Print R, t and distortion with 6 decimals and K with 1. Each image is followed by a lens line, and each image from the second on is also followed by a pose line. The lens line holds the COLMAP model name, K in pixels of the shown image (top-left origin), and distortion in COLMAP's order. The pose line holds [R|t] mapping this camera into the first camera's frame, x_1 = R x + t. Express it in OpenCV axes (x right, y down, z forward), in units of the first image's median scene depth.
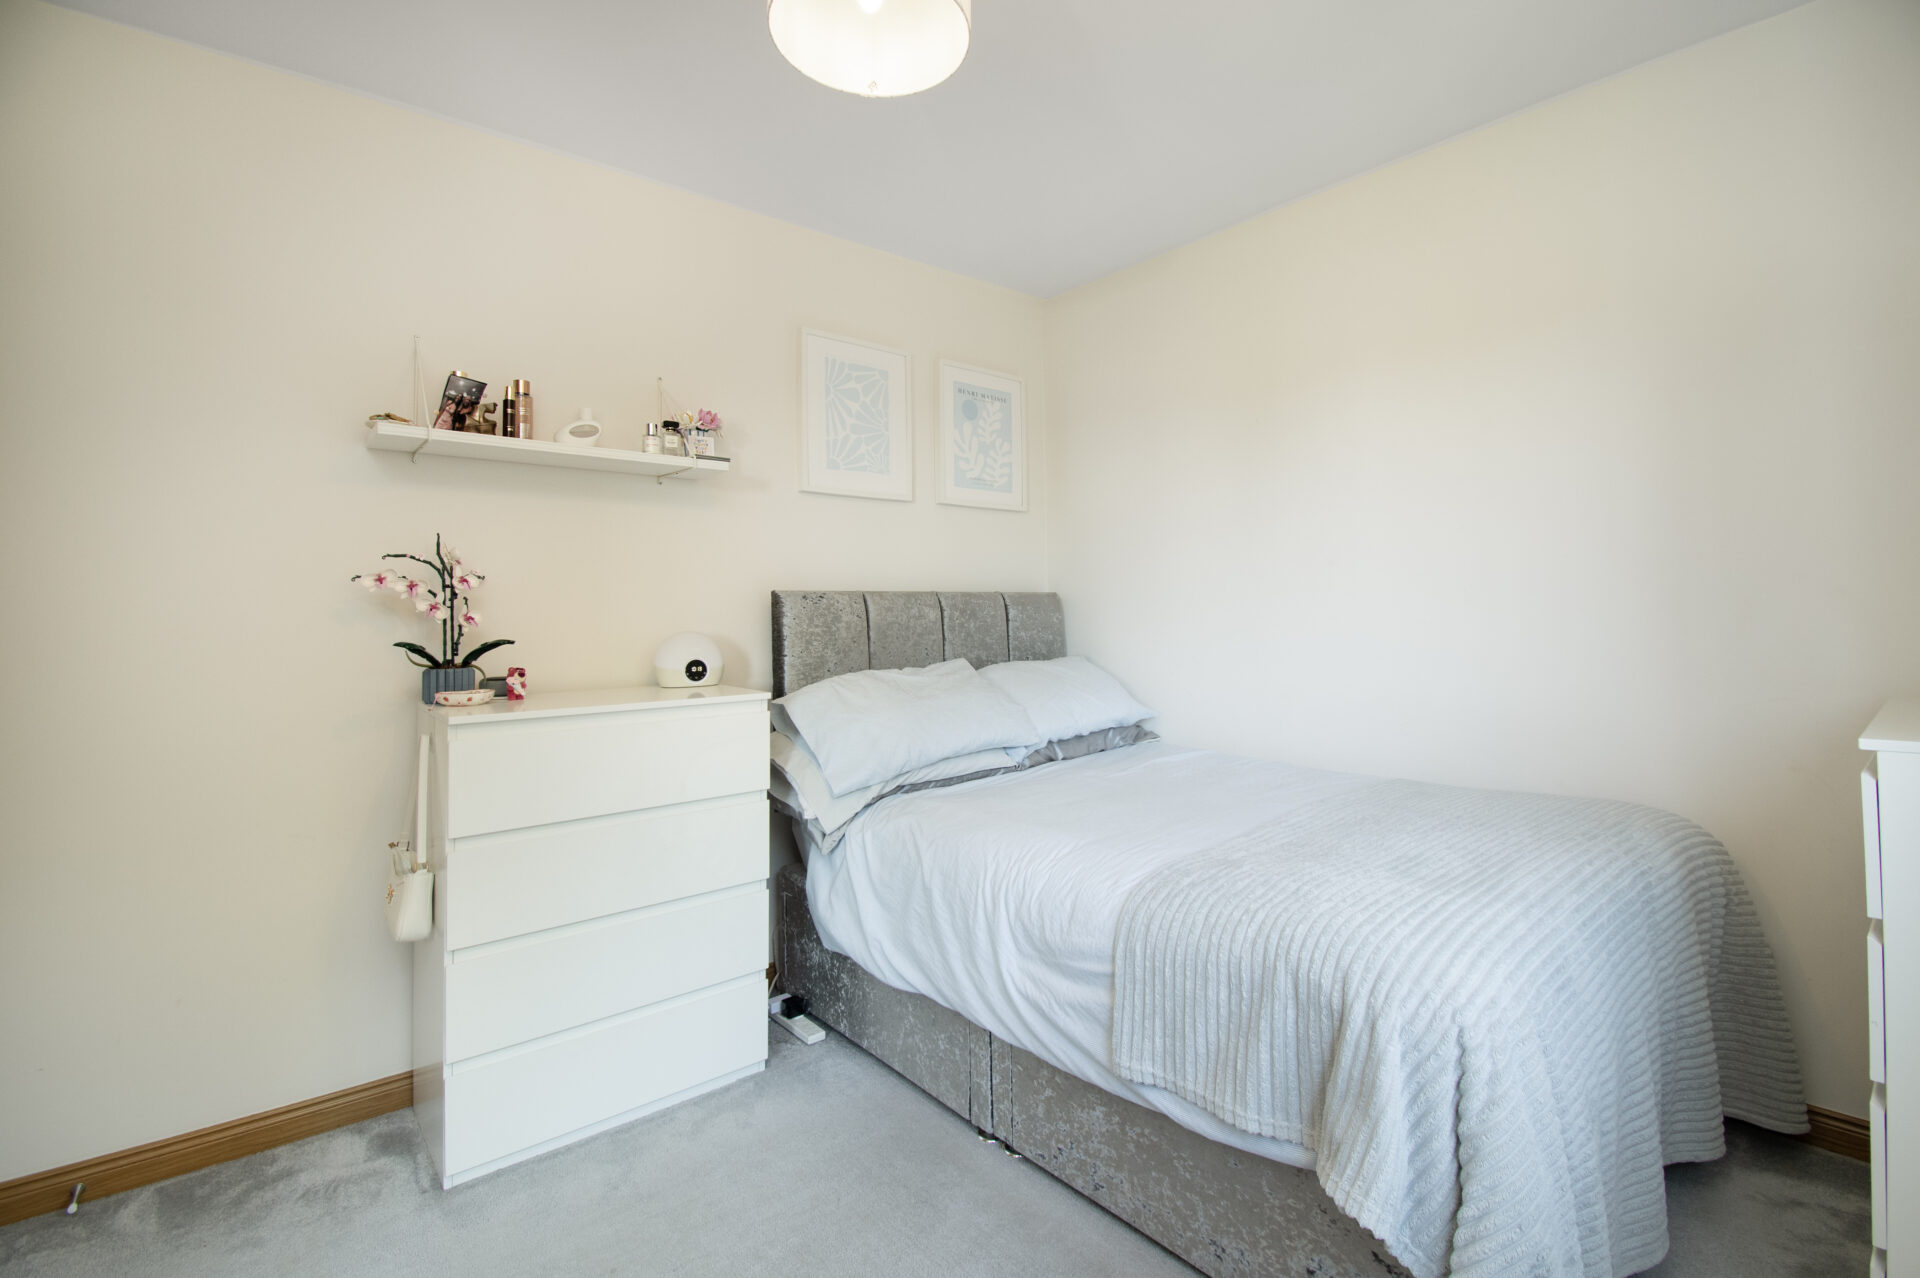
lens RADIAL K [[875.9, 0, 961.6], [0, 875.9, 631.7], [0, 0, 1]] dist [0.000727, -0.000776]
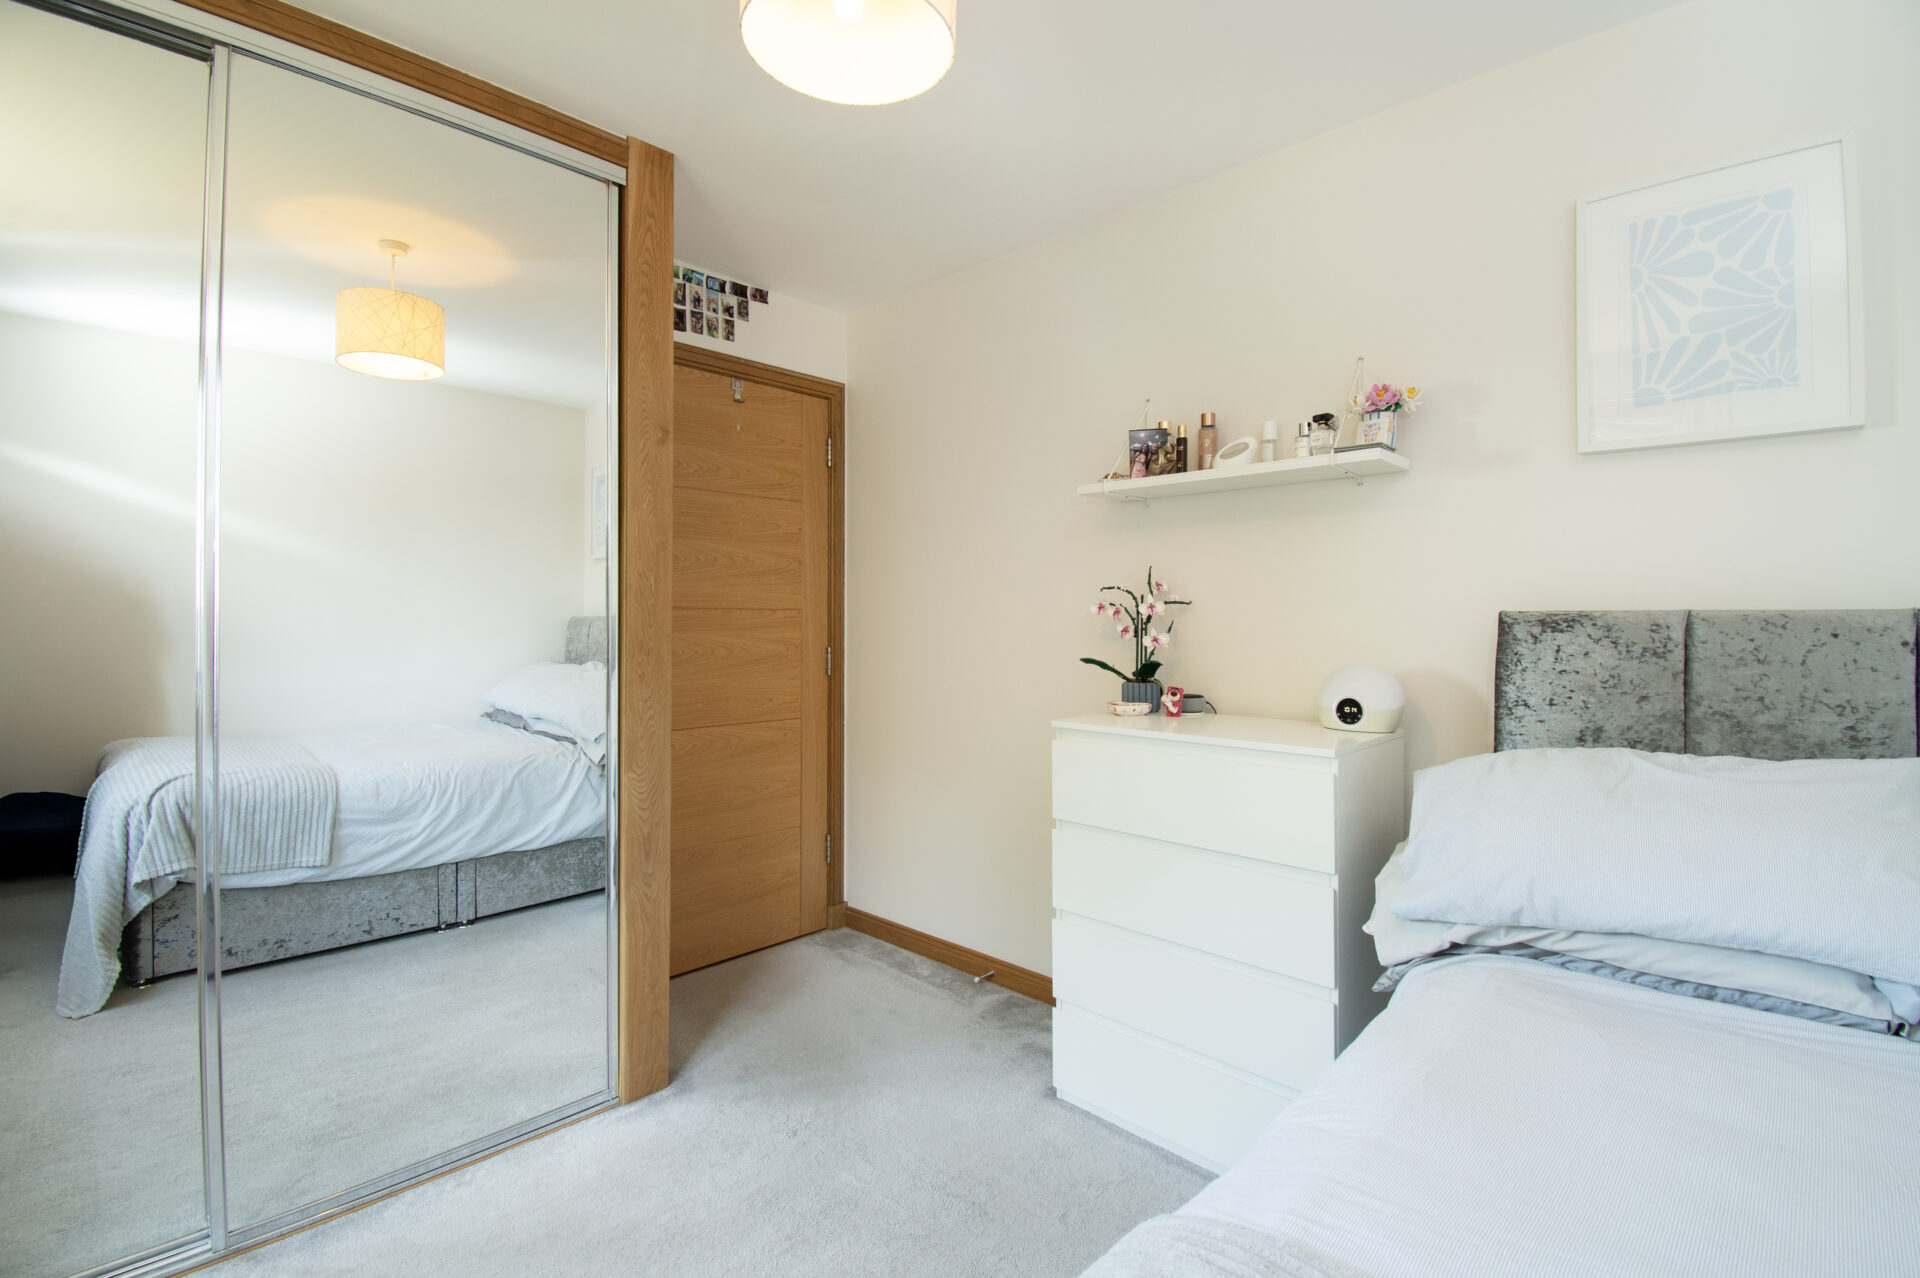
lens RADIAL K [[875.9, 0, 961.8], [0, 875.9, 625.1], [0, 0, 1]] dist [0.000727, -0.000776]
pose [[0.100218, 0.021536, -0.994732, 0.486826], [-0.019363, 0.999619, 0.019691, -0.046701], [0.994777, 0.017288, 0.100597, 0.575299]]
